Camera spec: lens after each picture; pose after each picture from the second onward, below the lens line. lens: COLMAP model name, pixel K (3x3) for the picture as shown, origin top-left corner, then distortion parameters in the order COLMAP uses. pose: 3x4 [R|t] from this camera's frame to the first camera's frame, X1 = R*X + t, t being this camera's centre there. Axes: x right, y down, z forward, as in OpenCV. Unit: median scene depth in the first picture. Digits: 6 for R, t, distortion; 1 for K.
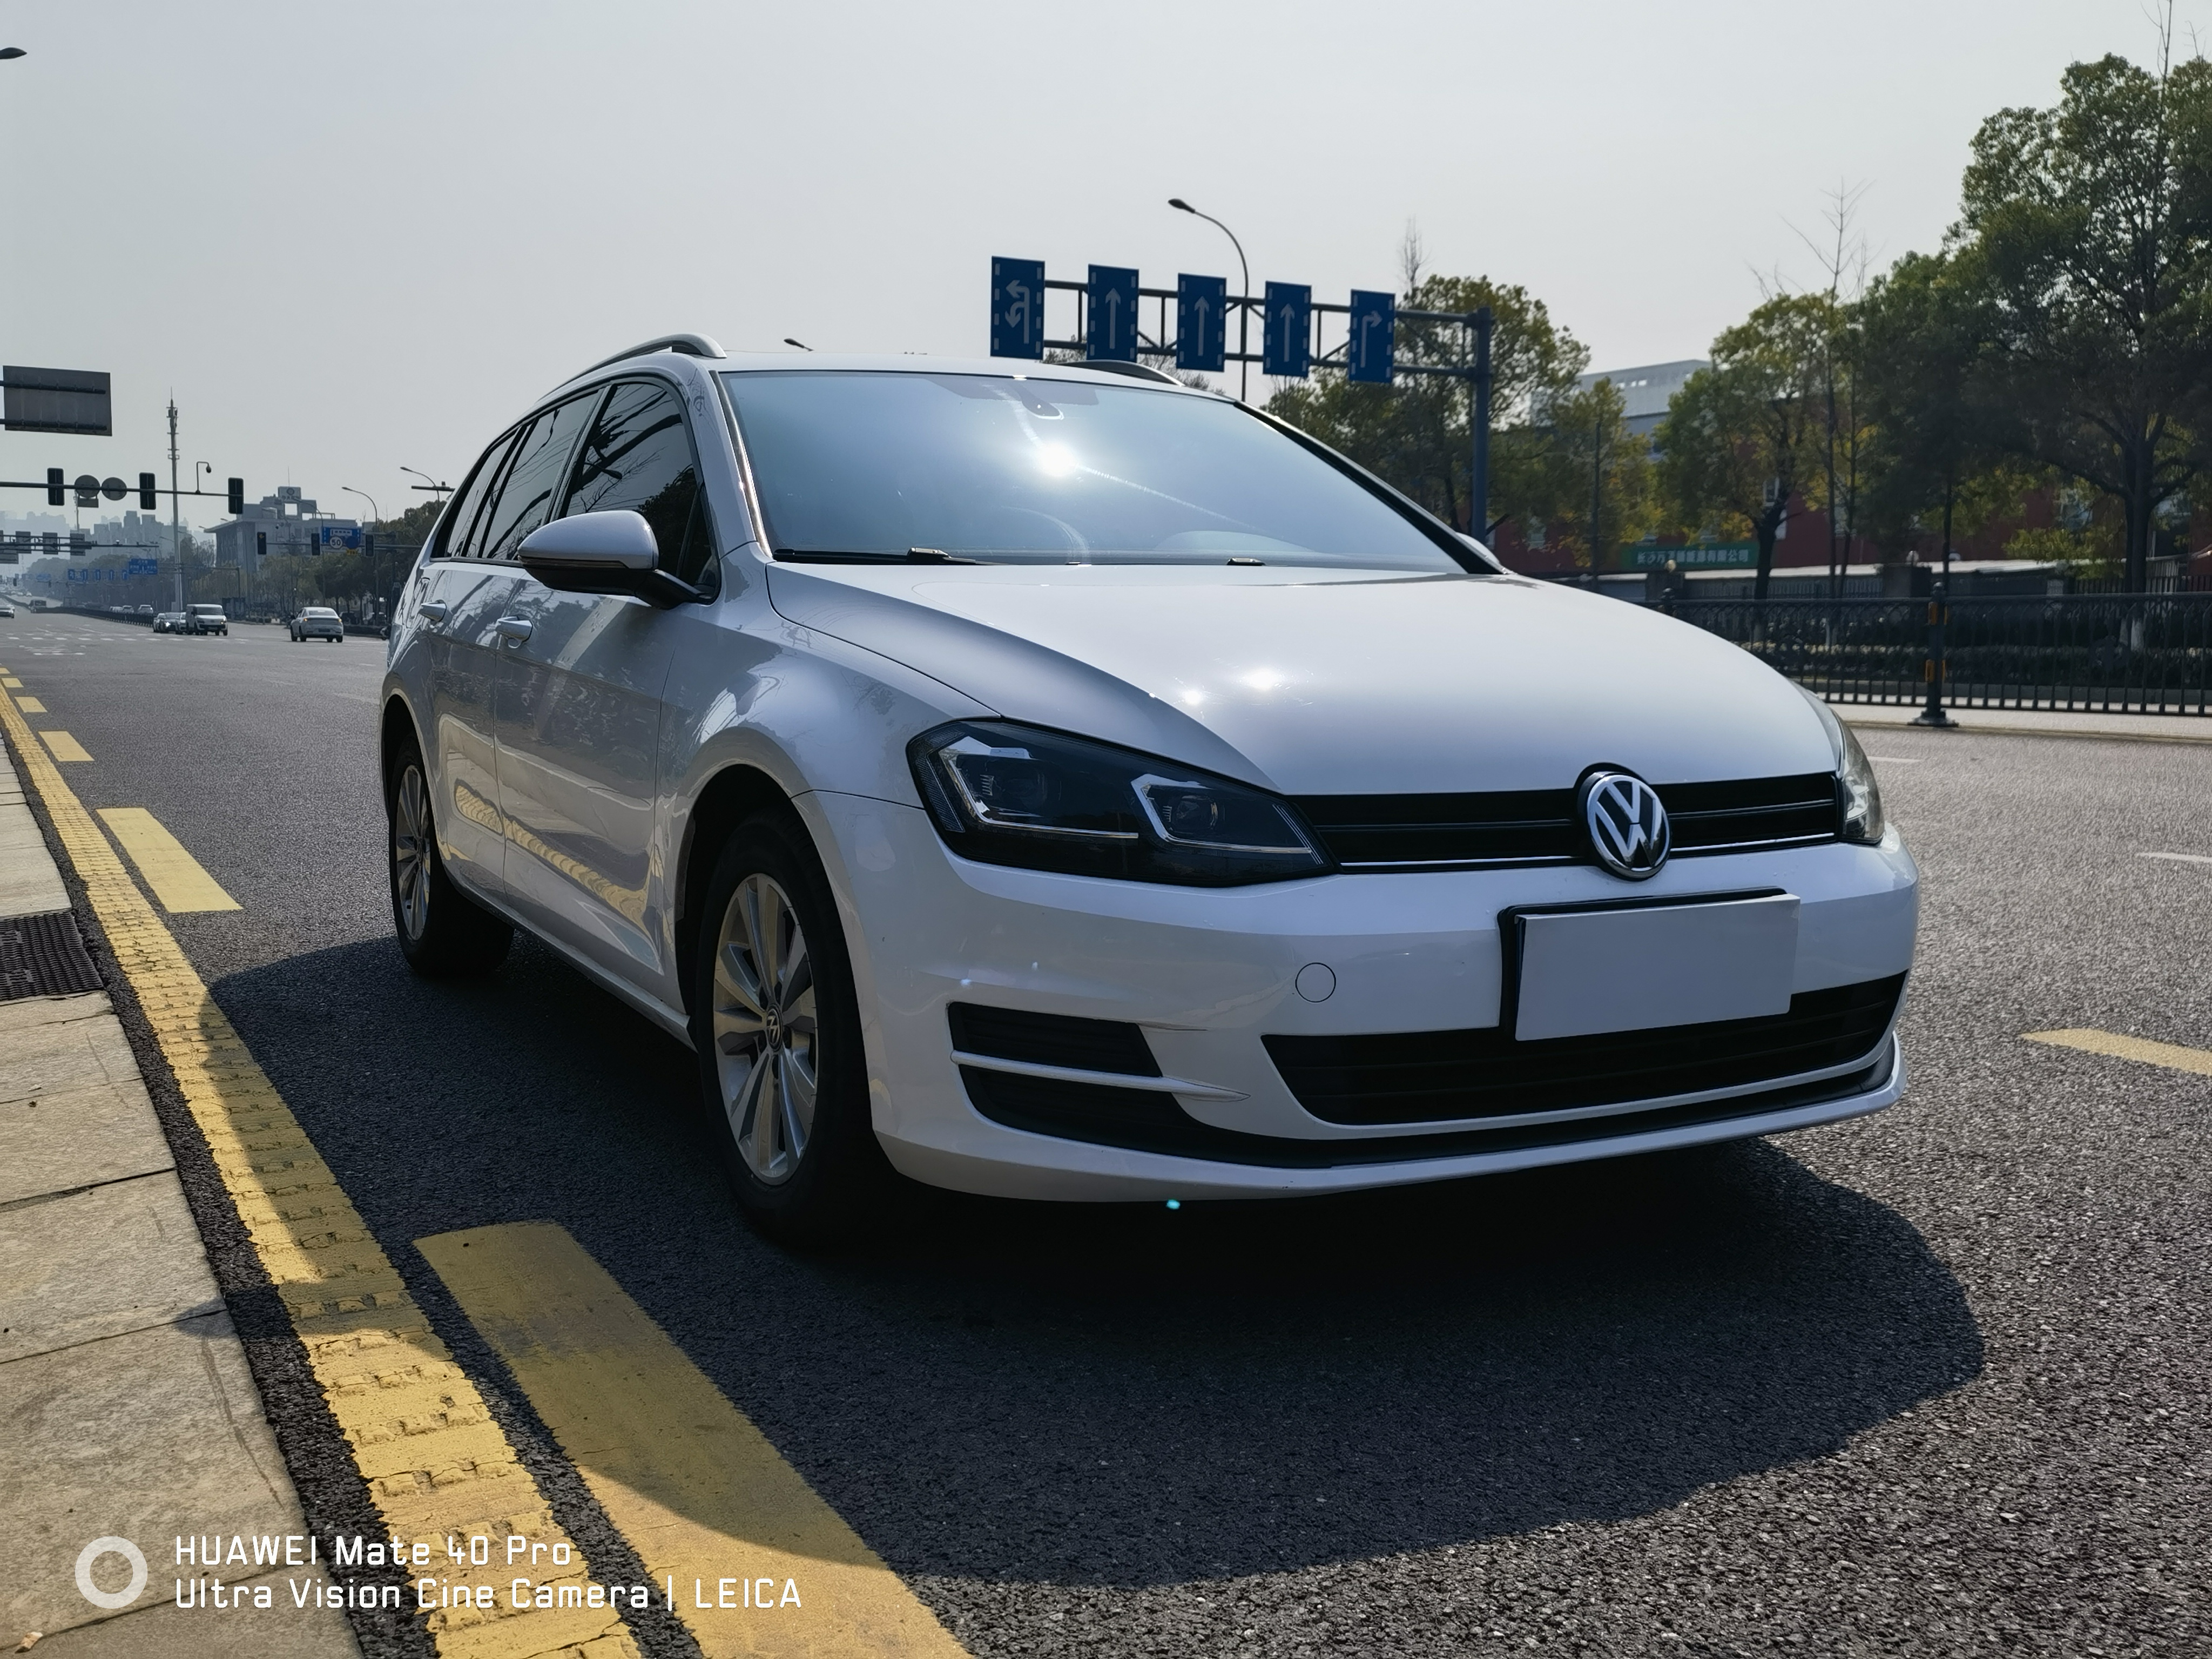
lens RADIAL K [[2109.8, 0, 1106.0], [0, 2109.8, 829.5], [0, 0, 1]] dist [0.121953, -0.181178]
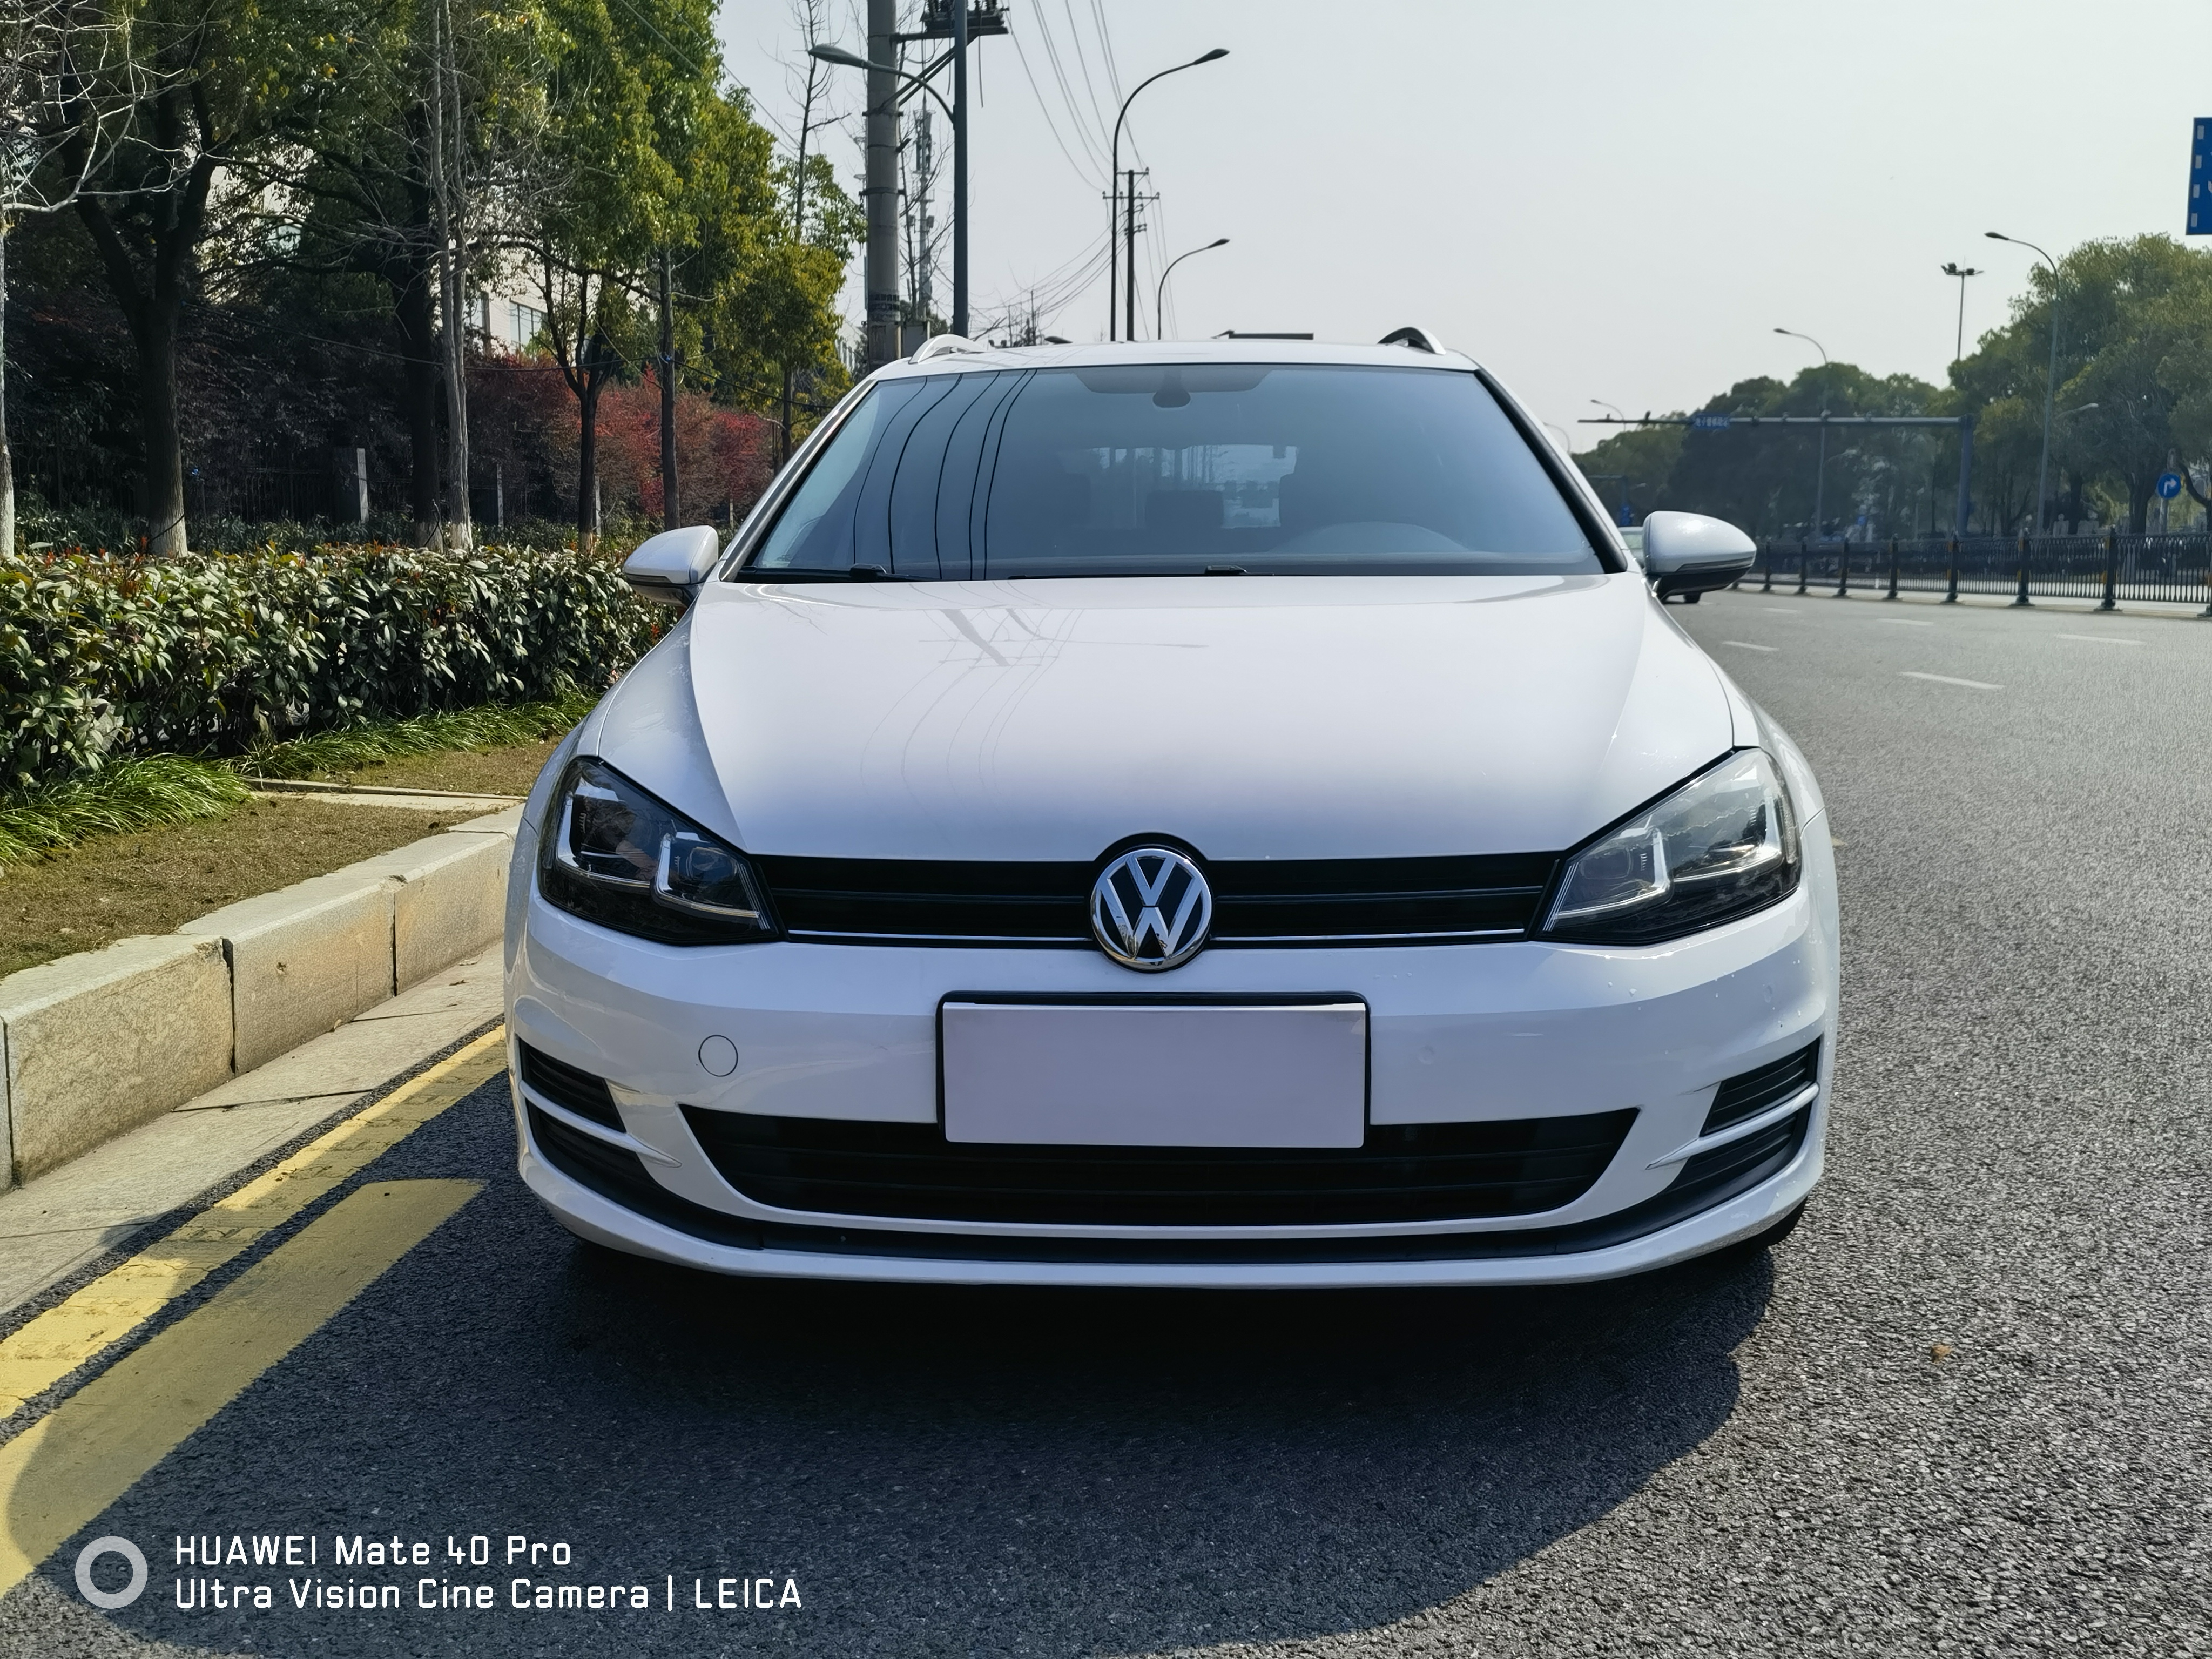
lens RADIAL K [[2109.8, 0, 1106.0], [0, 2109.8, 829.5], [0, 0, 1]] dist [0.121953, -0.181178]
pose [[0.858958, 0.056010, -0.508973, 0.664955], [-0.038231, 0.998240, 0.045332, -0.071516], [0.510616, -0.019480, 0.859588, 0.256068]]
